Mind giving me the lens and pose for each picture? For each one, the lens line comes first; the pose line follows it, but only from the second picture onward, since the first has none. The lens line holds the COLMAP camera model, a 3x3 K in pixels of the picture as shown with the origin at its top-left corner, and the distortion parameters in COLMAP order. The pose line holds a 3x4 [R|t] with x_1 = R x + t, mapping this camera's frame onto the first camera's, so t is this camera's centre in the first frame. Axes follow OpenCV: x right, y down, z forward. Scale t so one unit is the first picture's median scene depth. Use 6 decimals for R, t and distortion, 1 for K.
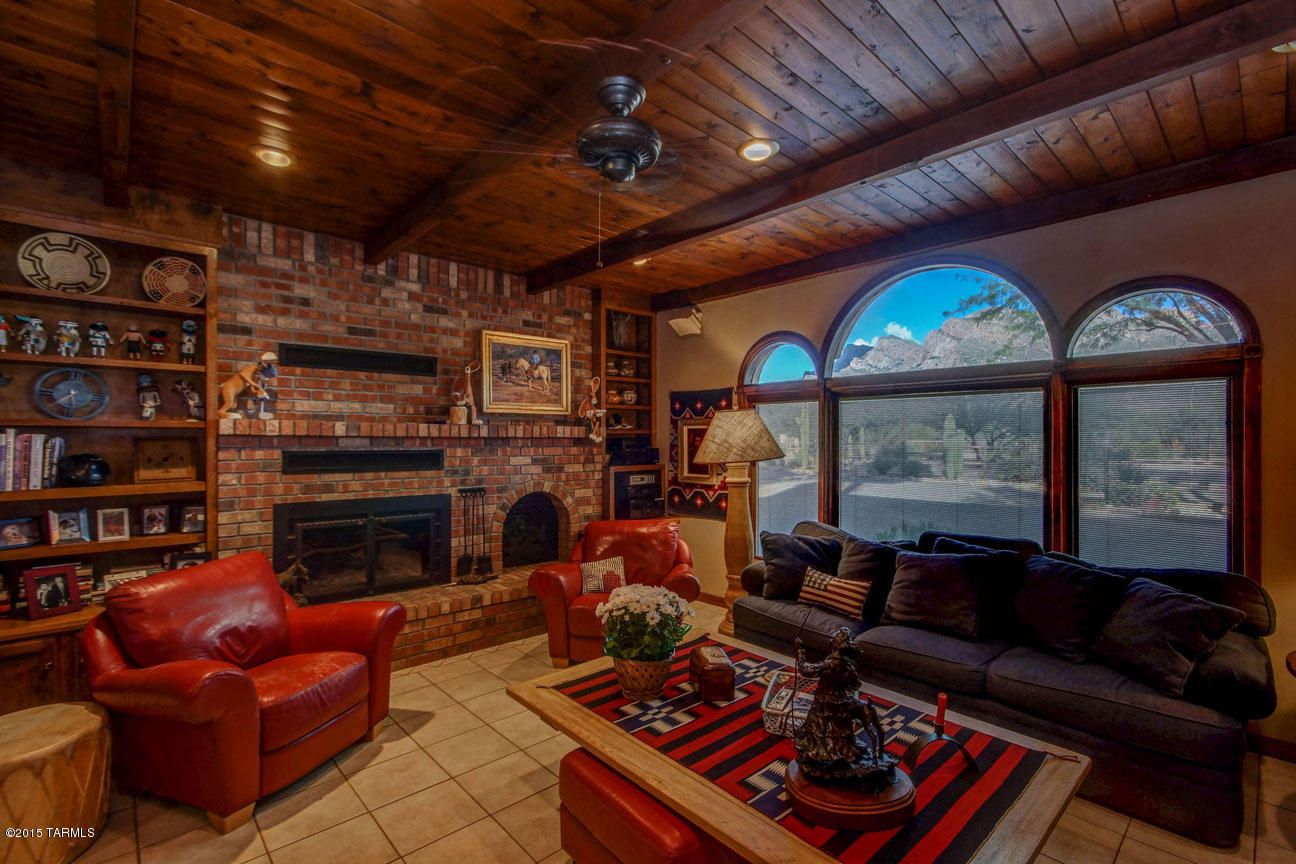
lens RADIAL K [[580.5, 0, 648.0], [0, 580.5, 432.0], [0, 0, 1]] dist [-0.000094, 0.000160]
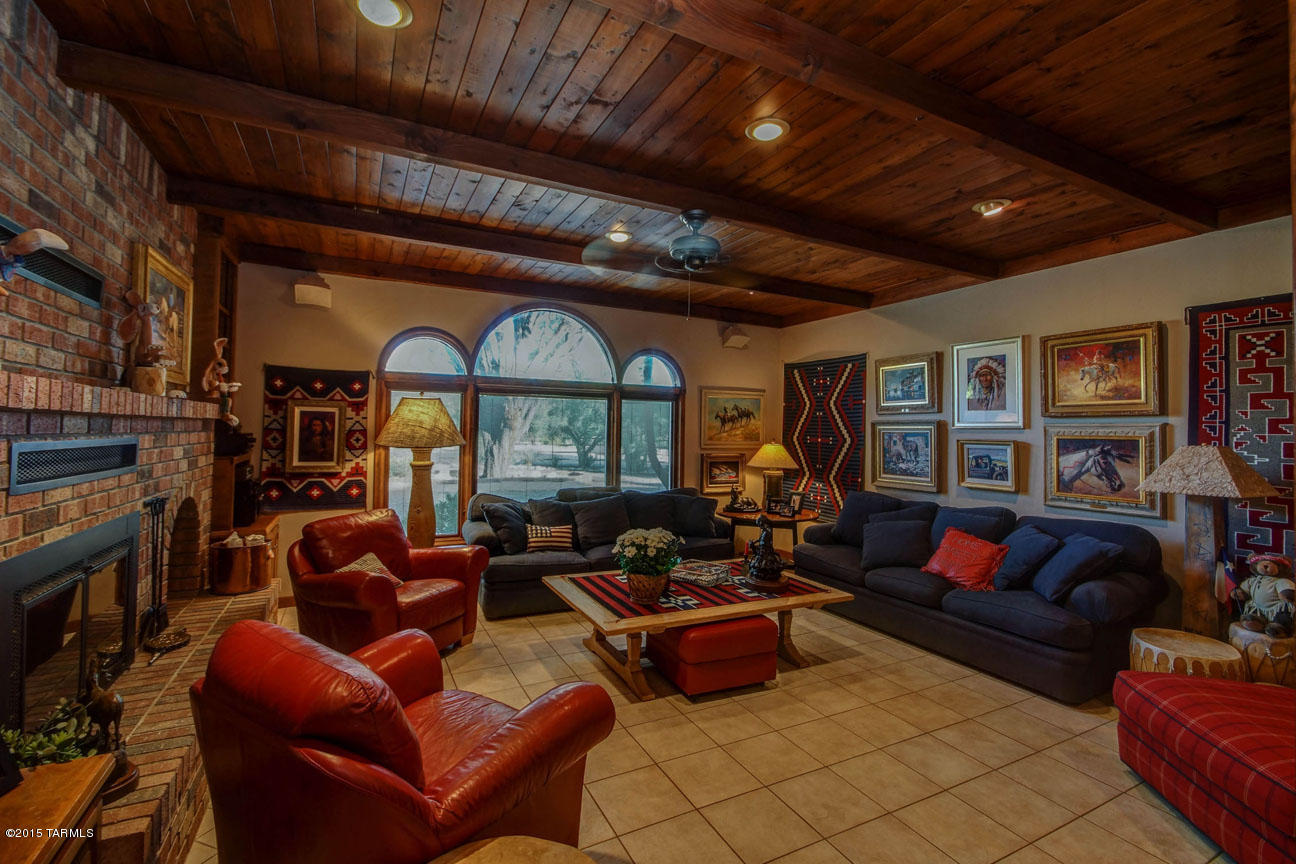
lens RADIAL K [[567.7, 0, 644.9], [0, 567.7, 414.8], [0, 0, 1]] dist [-0.001798, 0.000324]
pose [[0.274918, 0.027412, 0.961077, -0.737020], [-0.027641, 0.999406, -0.020599, 0.004411], [-0.961070, -0.020902, 0.275513, 0.322798]]
